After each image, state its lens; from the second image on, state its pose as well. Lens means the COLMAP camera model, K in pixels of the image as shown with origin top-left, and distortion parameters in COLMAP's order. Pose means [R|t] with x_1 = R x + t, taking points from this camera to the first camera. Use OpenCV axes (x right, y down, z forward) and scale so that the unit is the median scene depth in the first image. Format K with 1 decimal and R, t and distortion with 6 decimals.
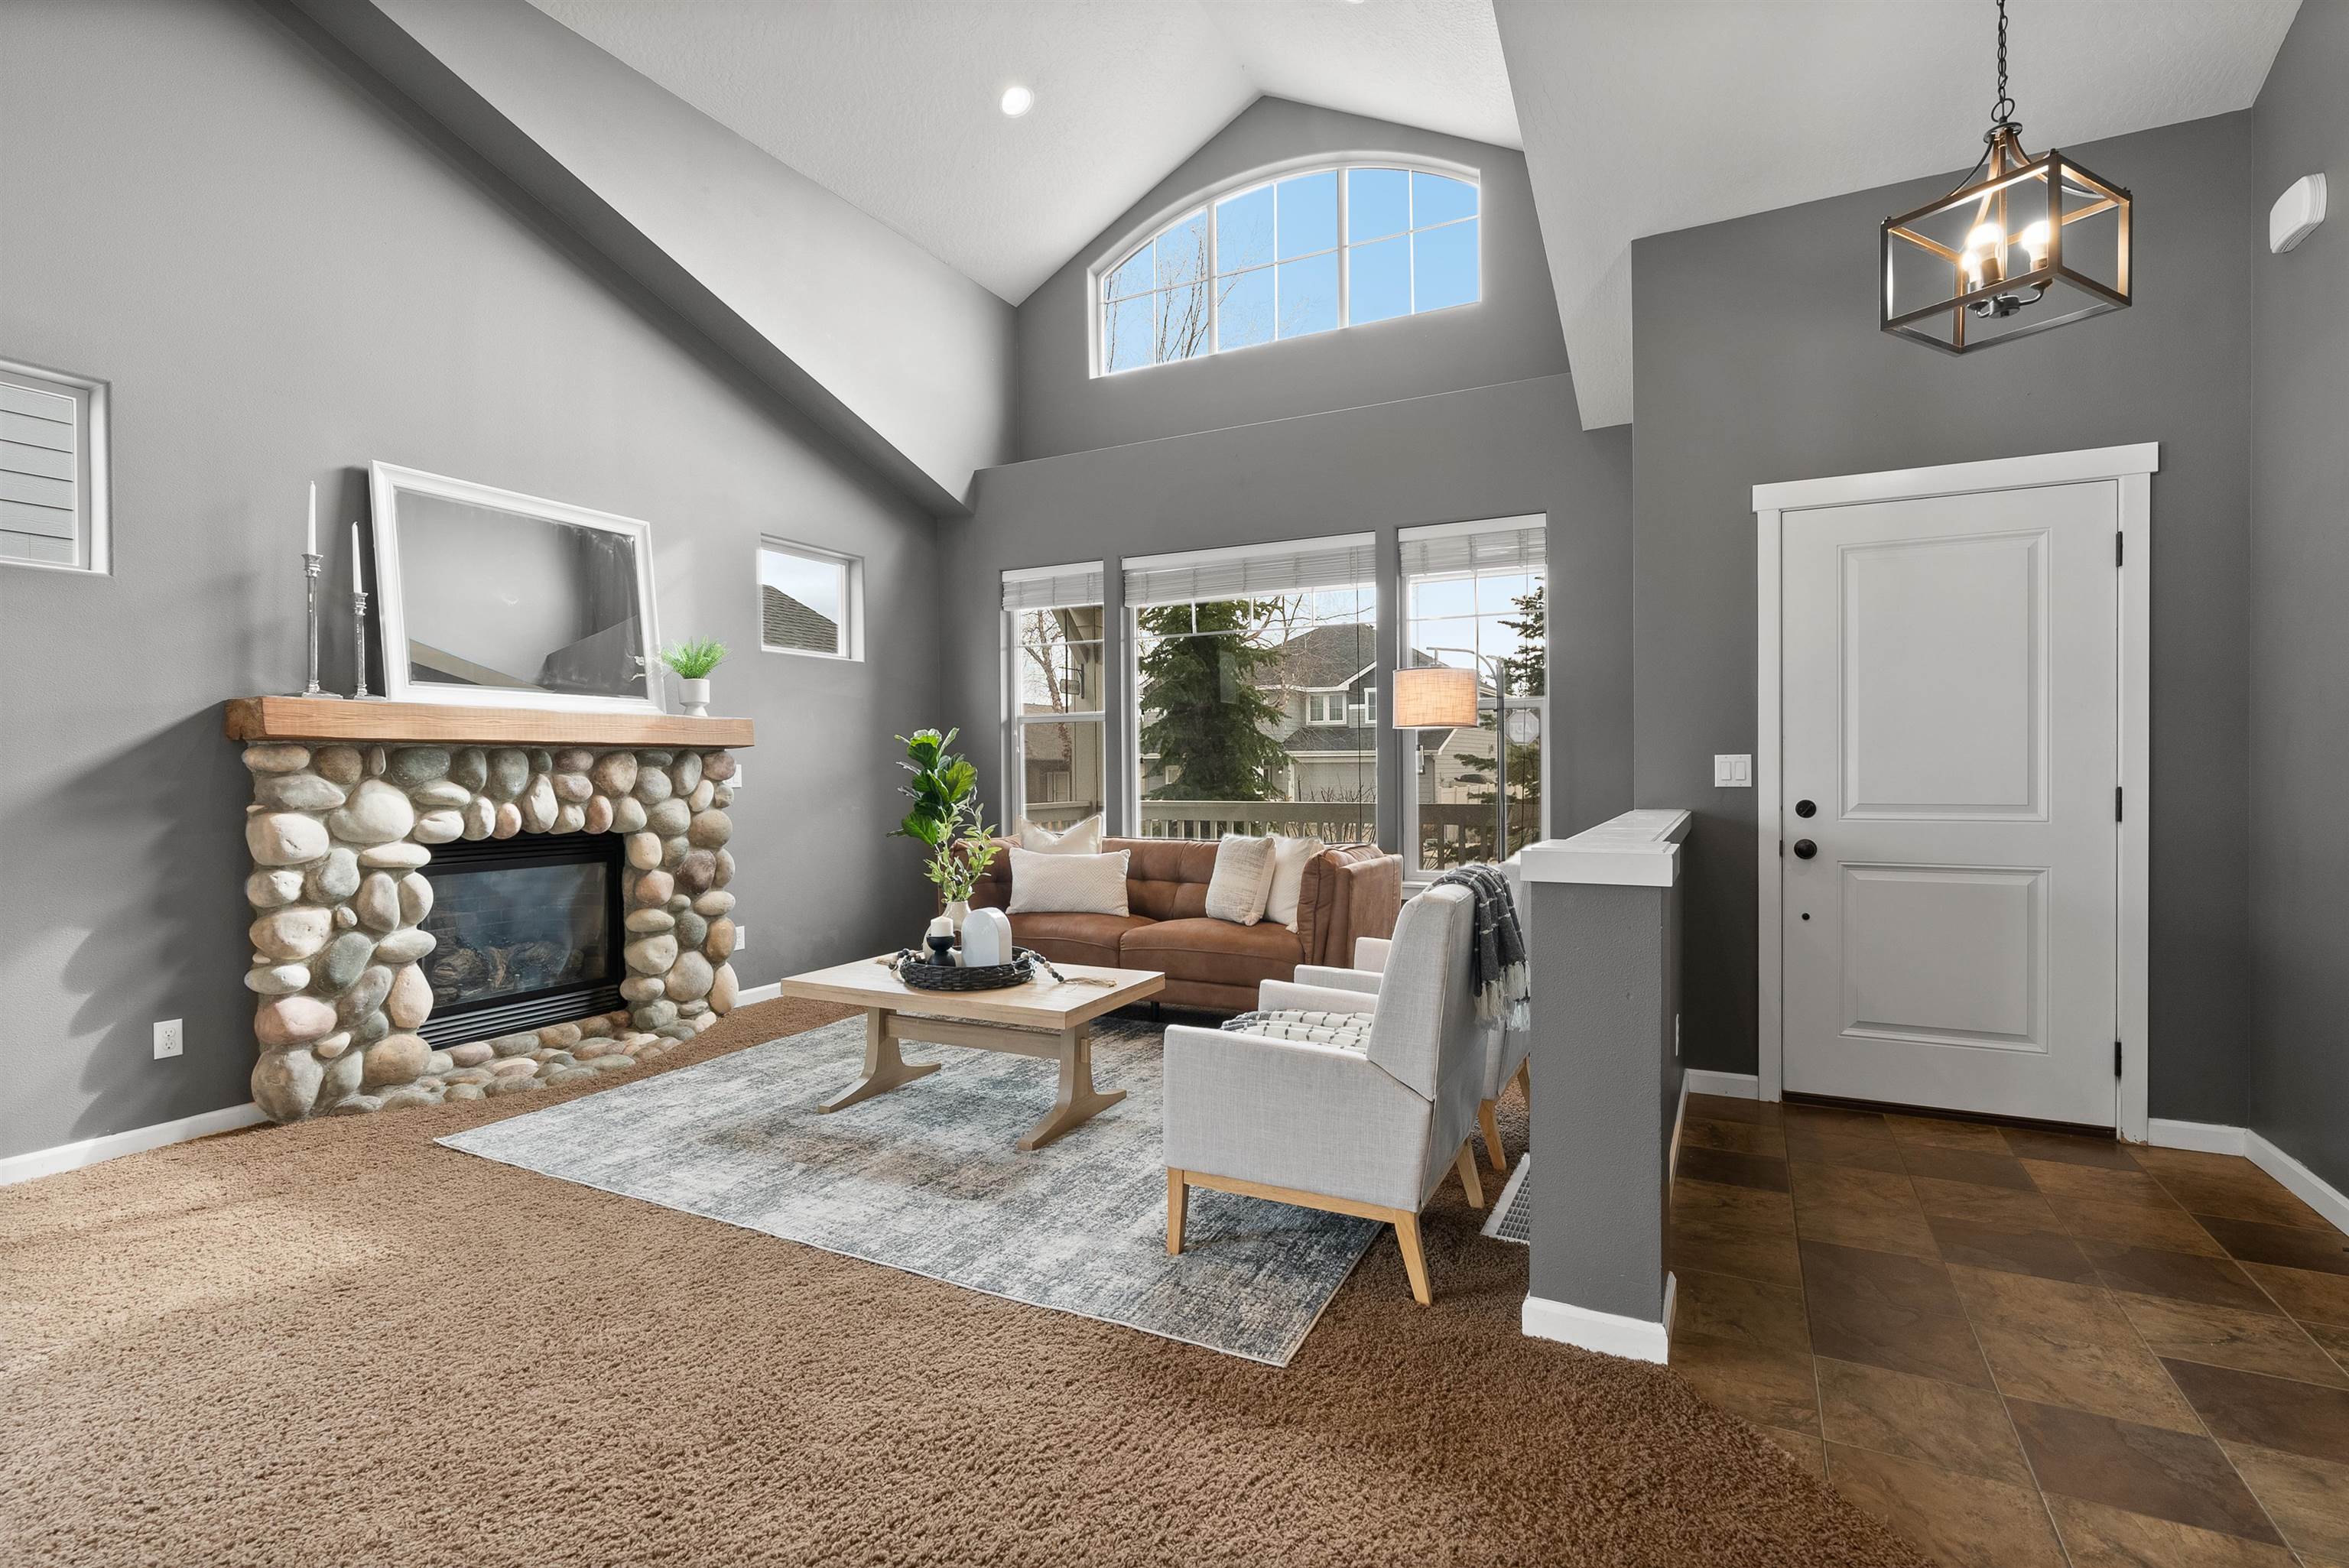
lens RADIAL K [[1089.2, 0, 1161.7], [0, 1089.2, 777.5], [0, 0, 1]] dist [-0.005537, 0.000320]
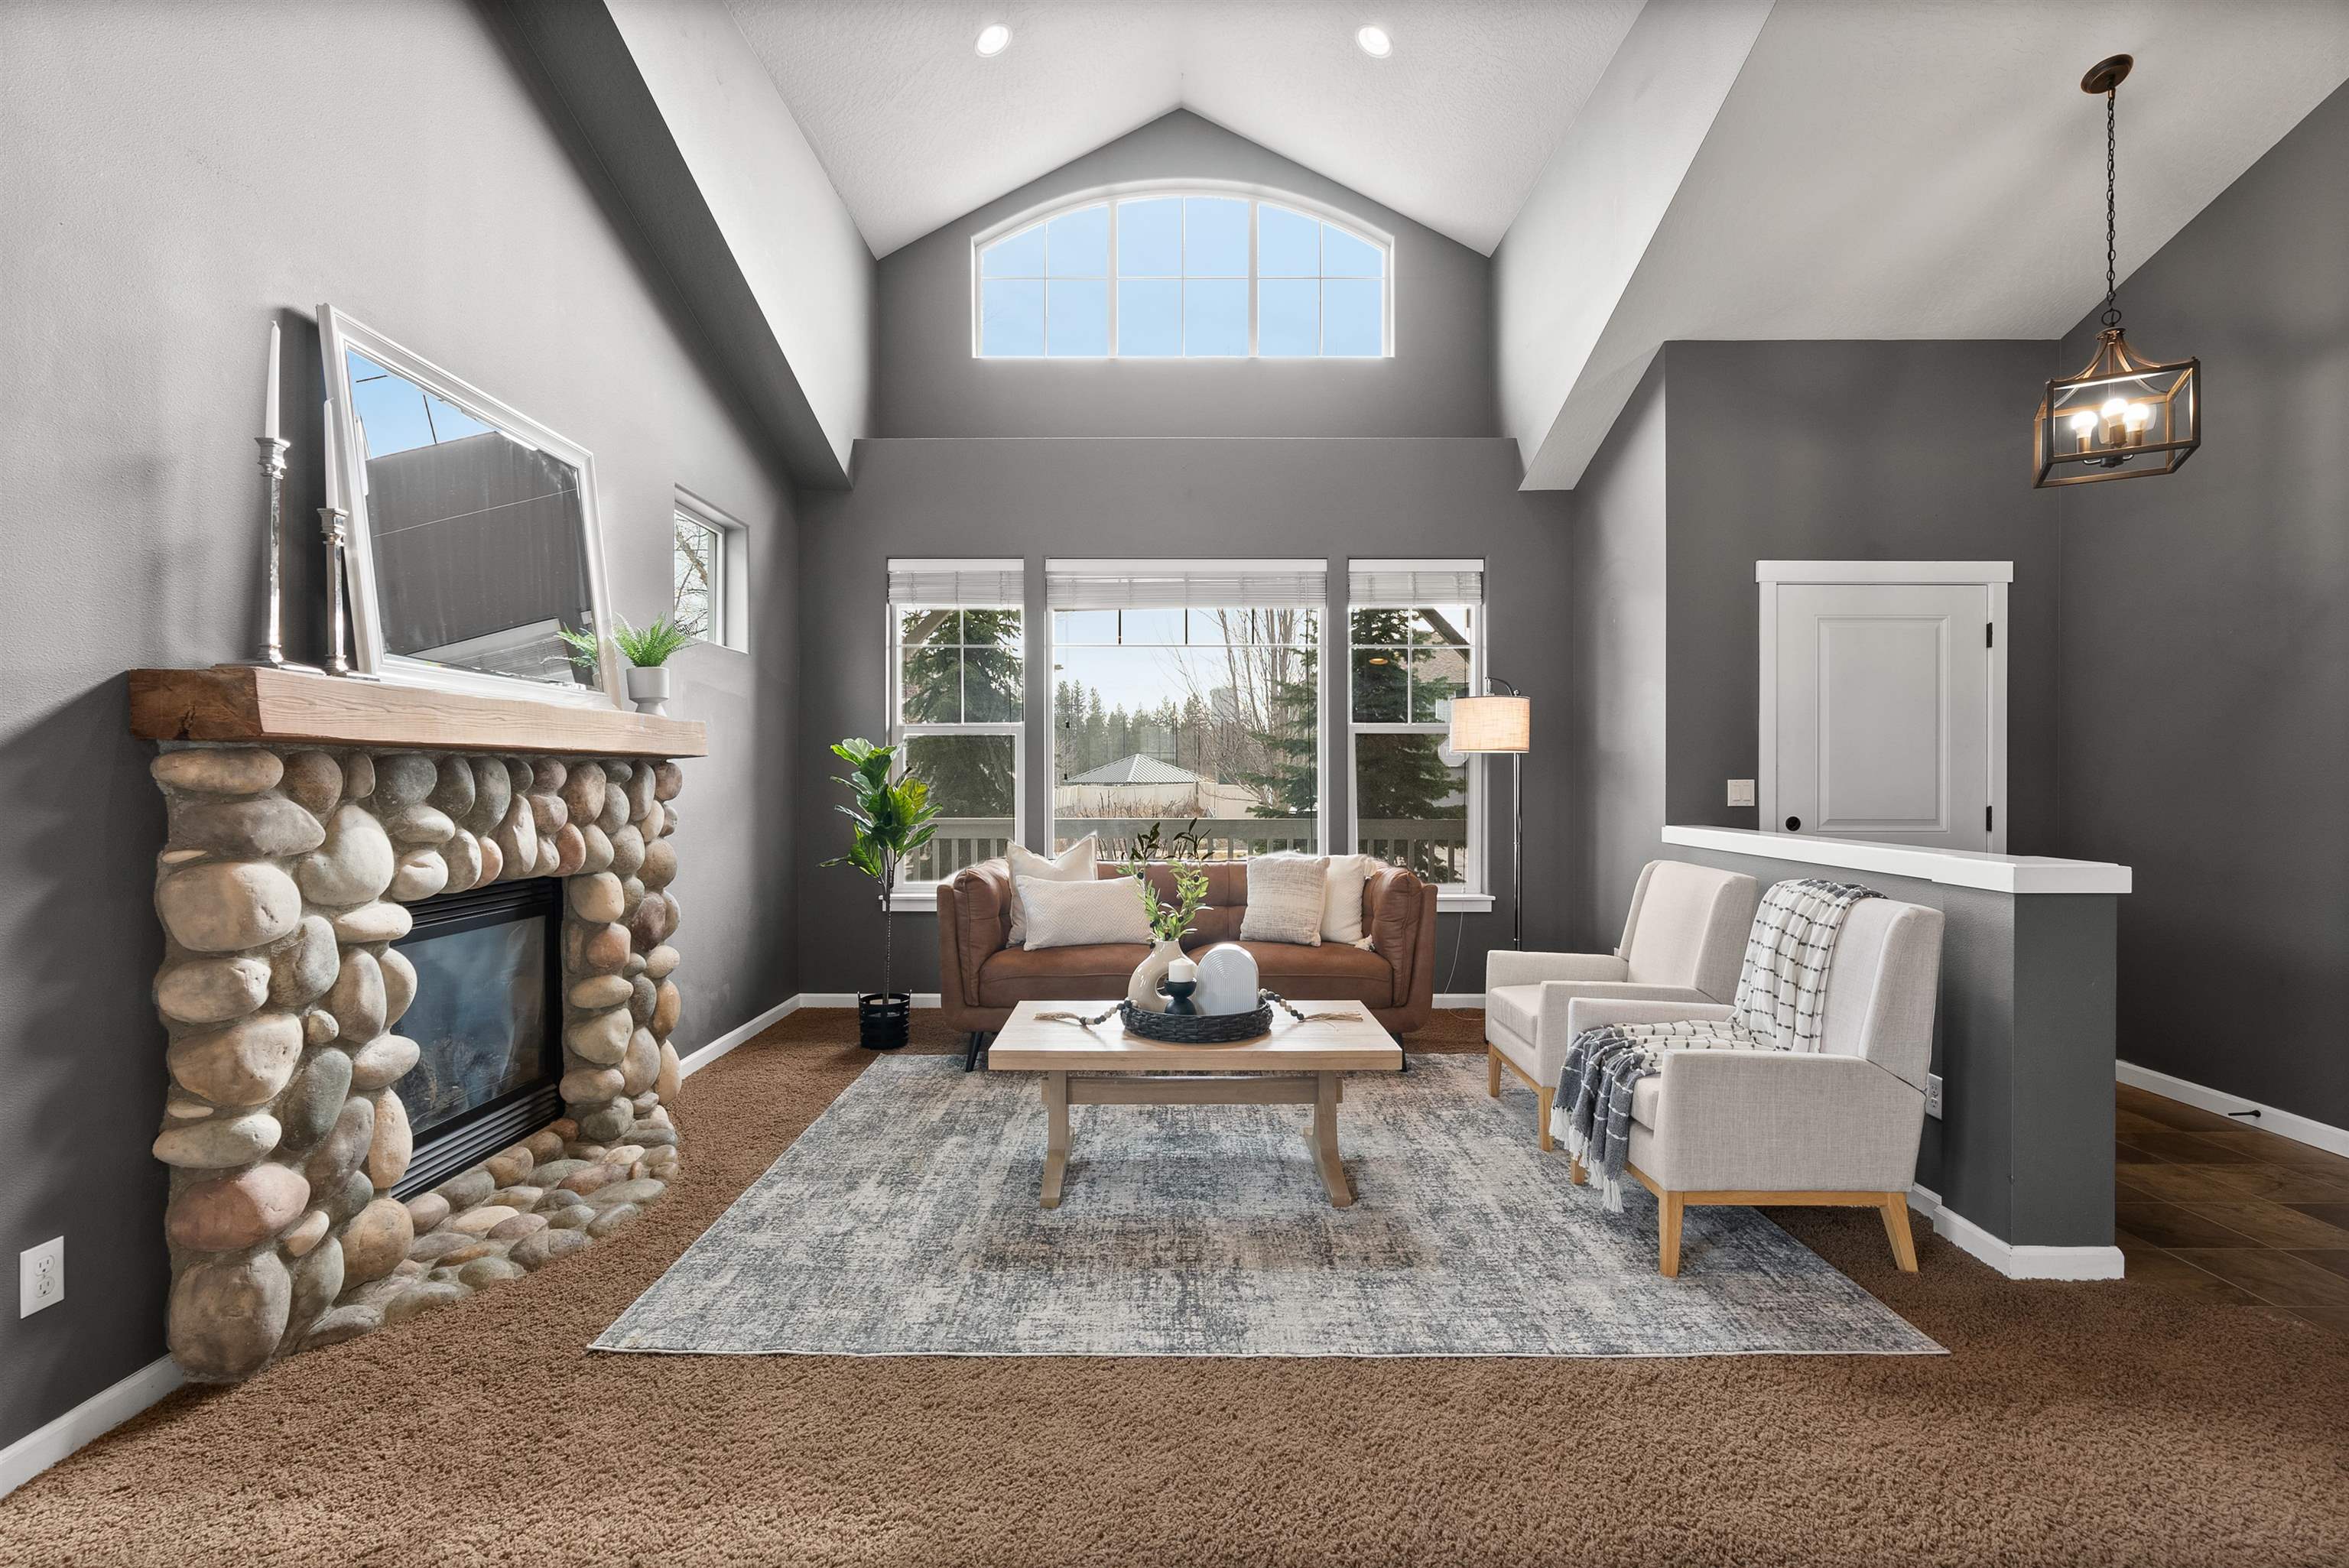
lens RADIAL K [[1078.1, 0, 1167.5], [0, 1078.1, 778.0], [0, 0, 1]] dist [-0.014073, 0.006564]
pose [[0.889655, 0.007041, 0.456580, -0.582256], [-0.002855, 0.999947, -0.009858, -0.008923], [-0.456625, 0.007467, 0.889628, 0.220636]]
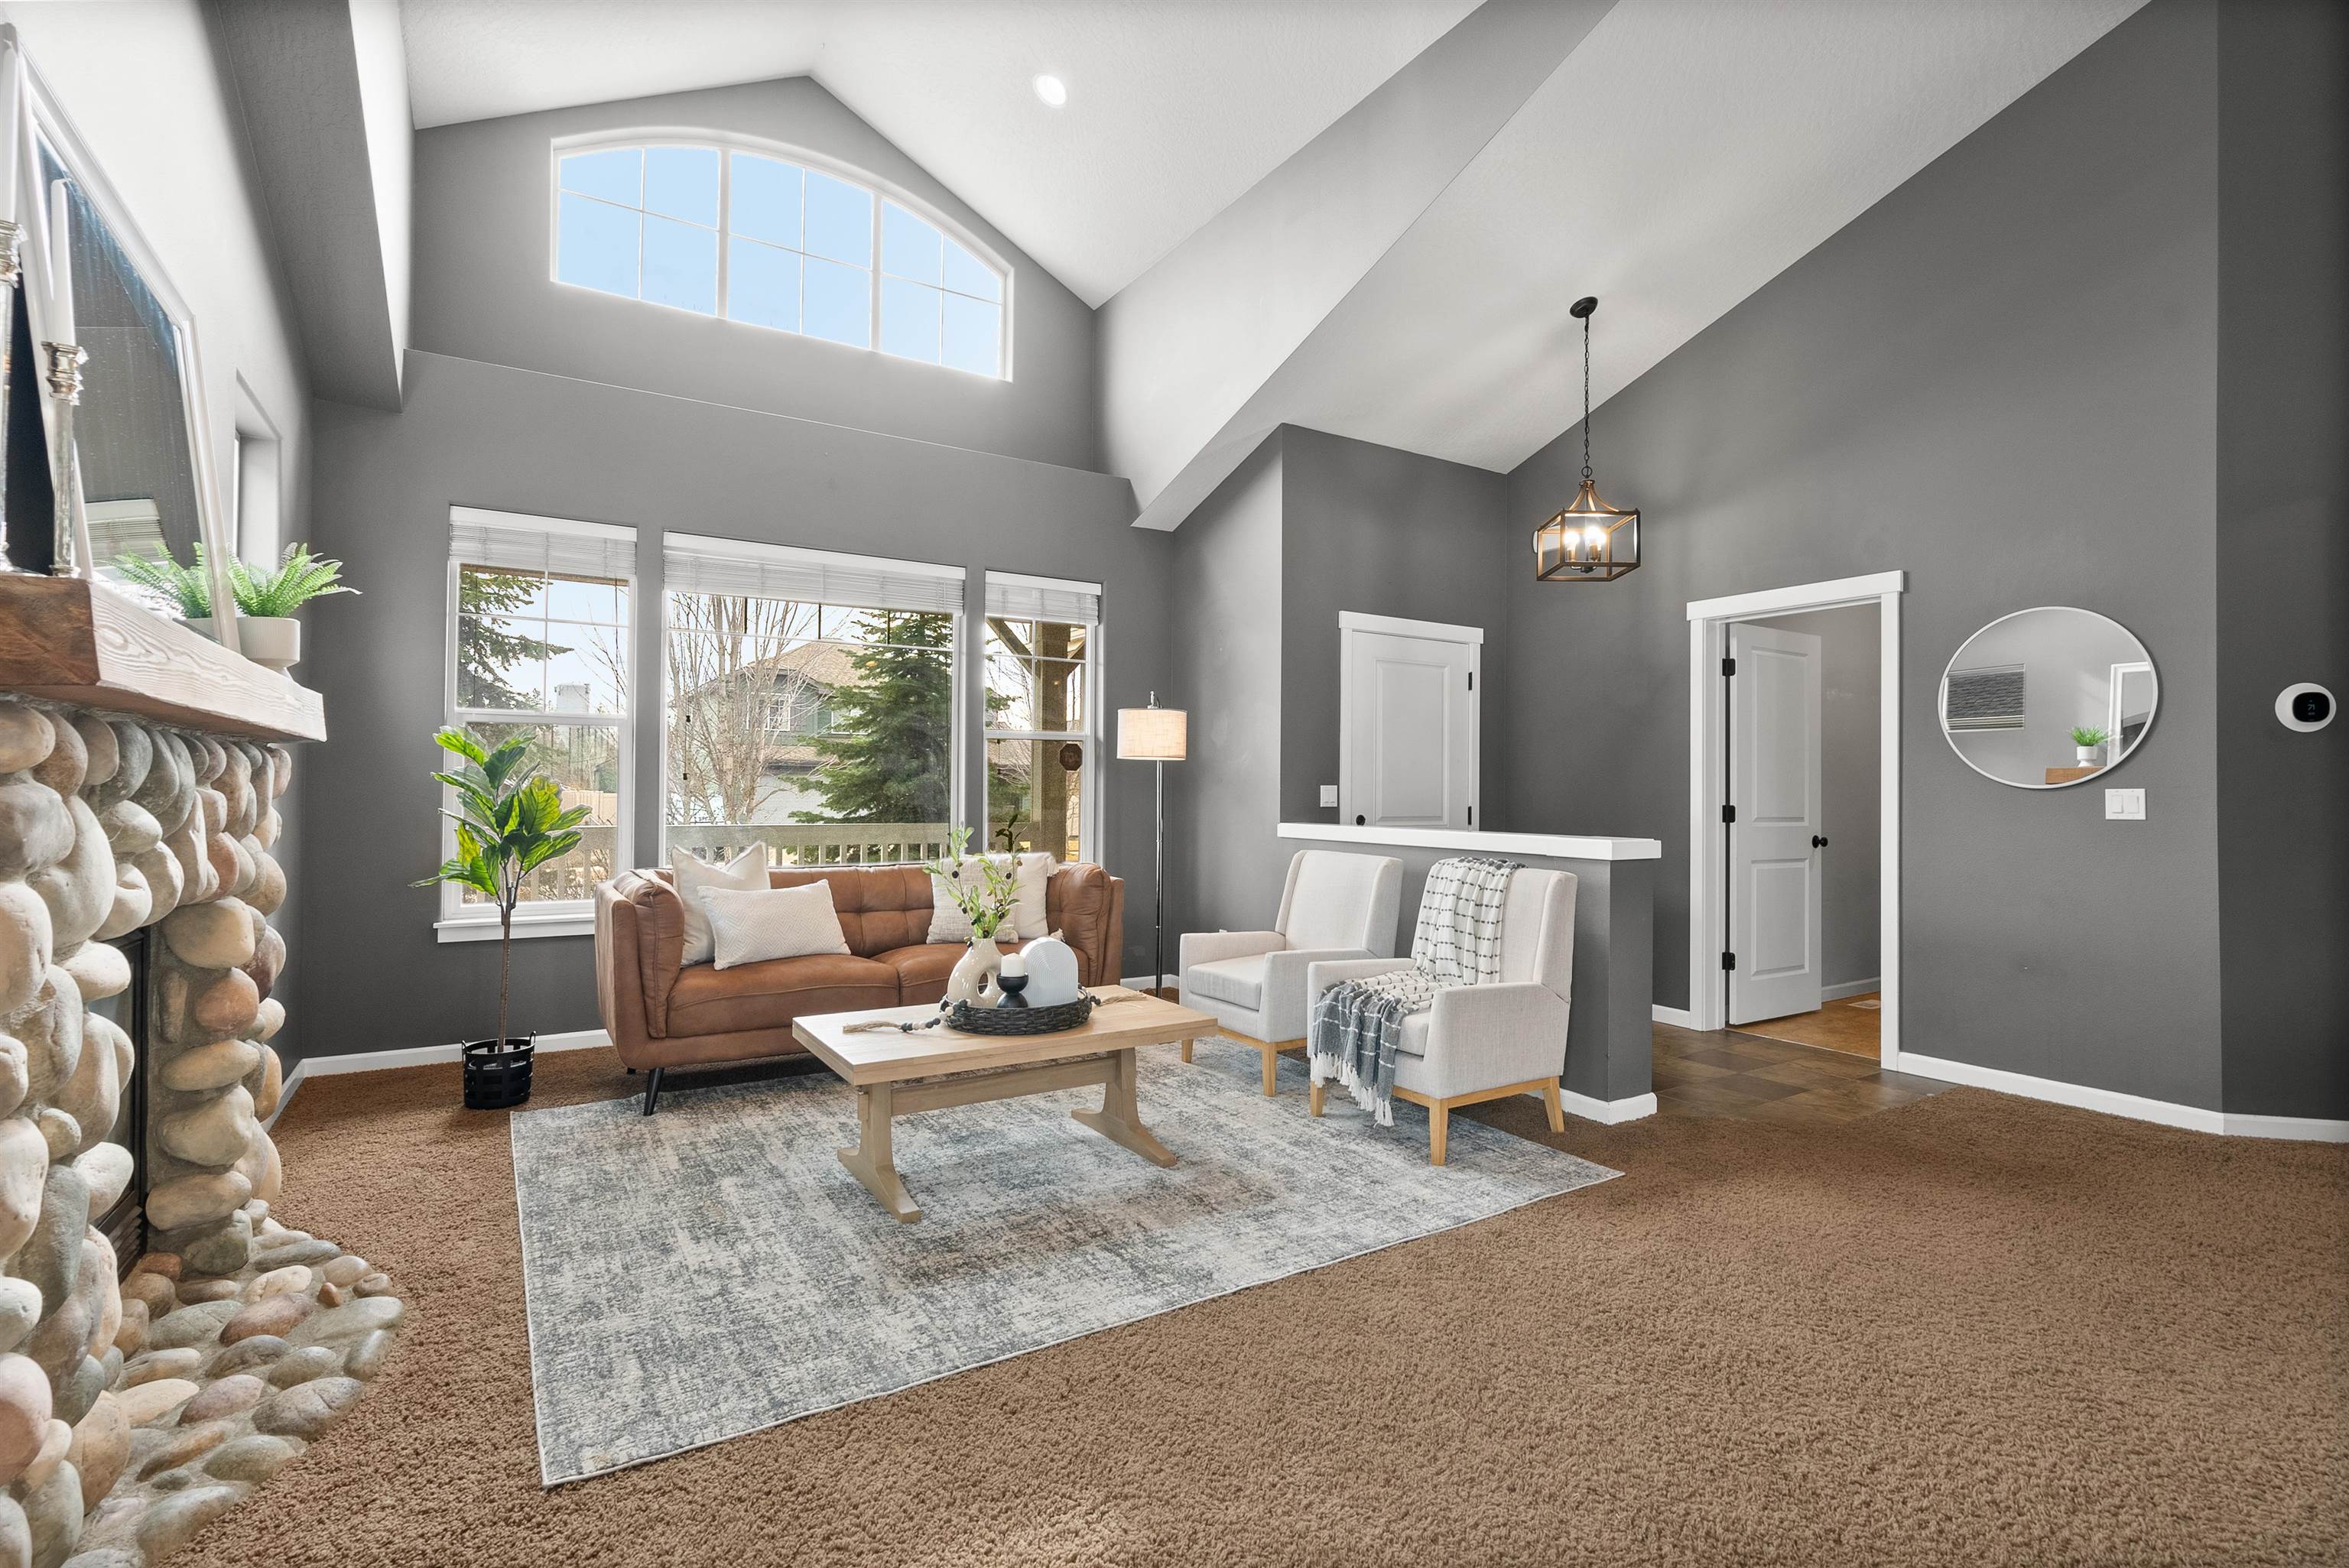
lens RADIAL K [[1078.1, 0, 1167.5], [0, 1078.1, 778.0], [0, 0, 1]] dist [-0.014073, 0.006564]
pose [[0.511167, 0.021018, 0.859225, -0.858312], [-0.003167, 0.999740, -0.022571, 0.003265], [-0.859476, 0.008816, 0.511100, 0.419961]]
